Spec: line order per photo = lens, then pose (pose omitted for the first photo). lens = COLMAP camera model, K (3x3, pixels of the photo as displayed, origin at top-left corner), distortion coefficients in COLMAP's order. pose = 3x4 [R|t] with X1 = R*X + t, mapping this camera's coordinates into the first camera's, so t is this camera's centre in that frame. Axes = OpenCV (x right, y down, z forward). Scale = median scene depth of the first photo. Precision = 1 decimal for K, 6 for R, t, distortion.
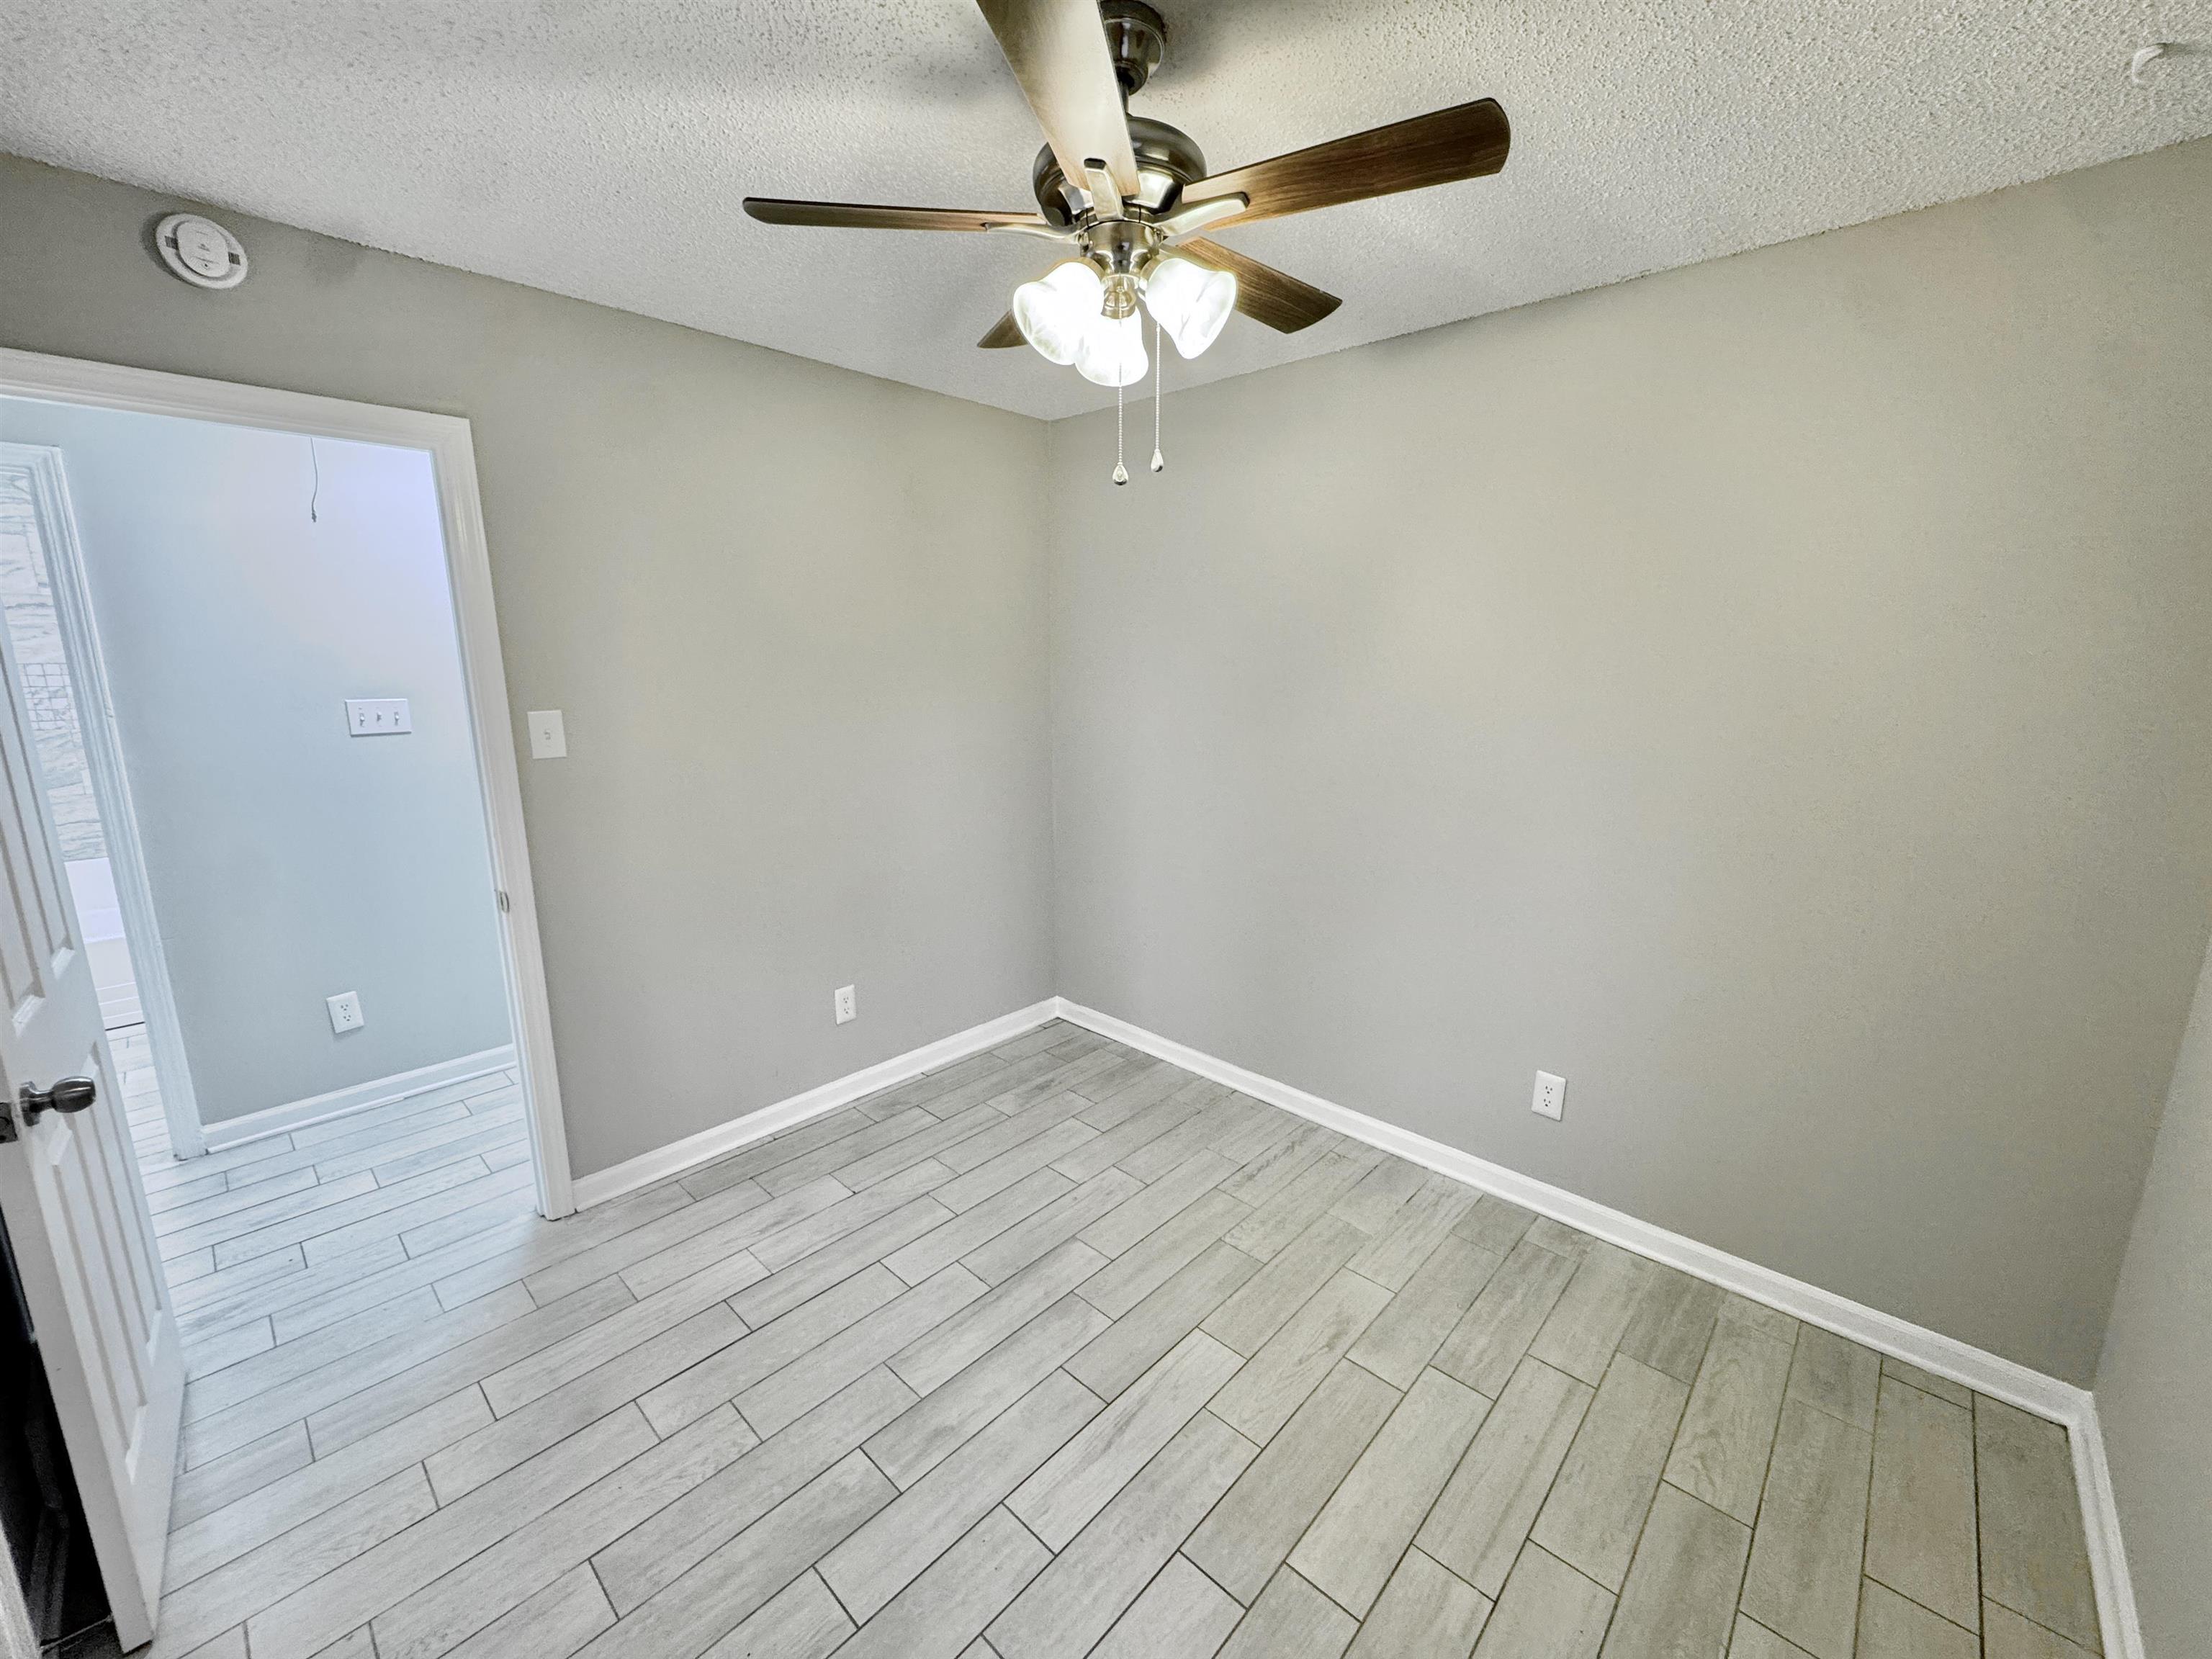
lens RADIAL K [[885.6, 0, 1110.5], [0, 885.6, 833.6], [0, 0, 1]] dist [0.000274, -0.000001]
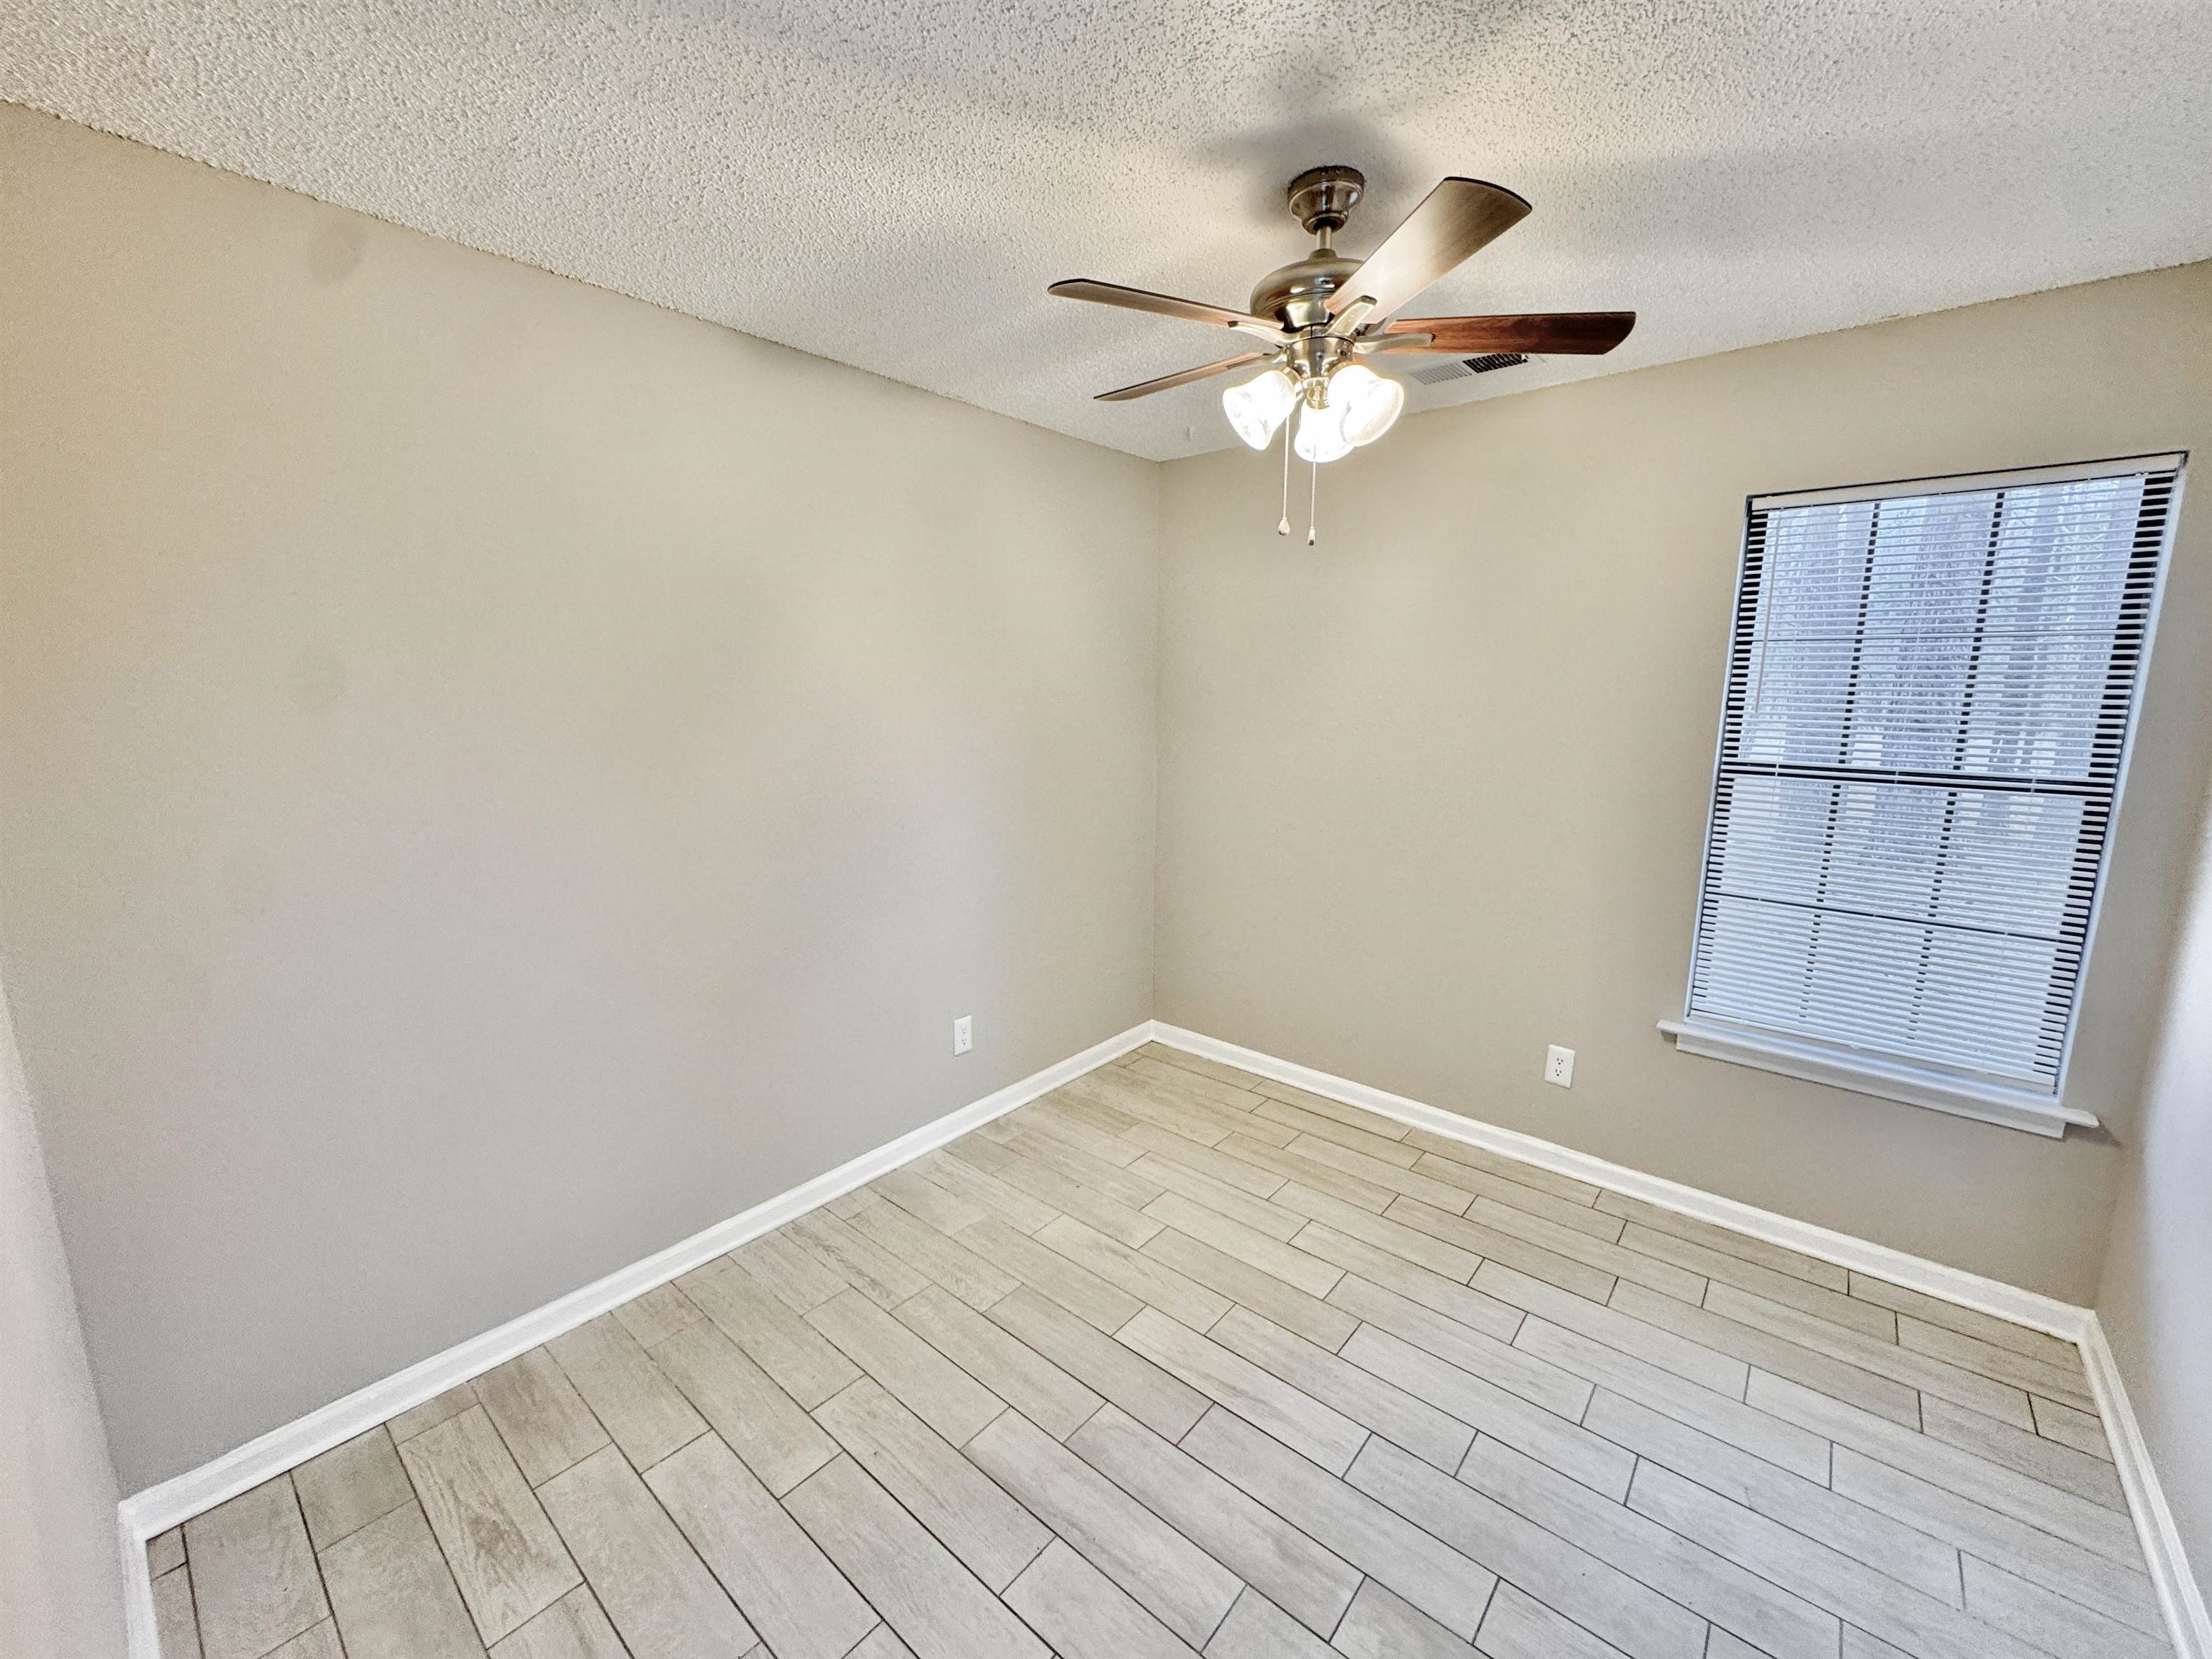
lens RADIAL K [[885.6, 0, 1110.5], [0, 885.6, 833.6], [0, 0, 1]] dist [0.000274, -0.000001]
pose [[-0.051264, -0.173023, 0.983583, -0.815610], [0.201004, 0.962936, 0.179867, -0.186468], [-0.978248, 0.206925, -0.014586, 0.905795]]
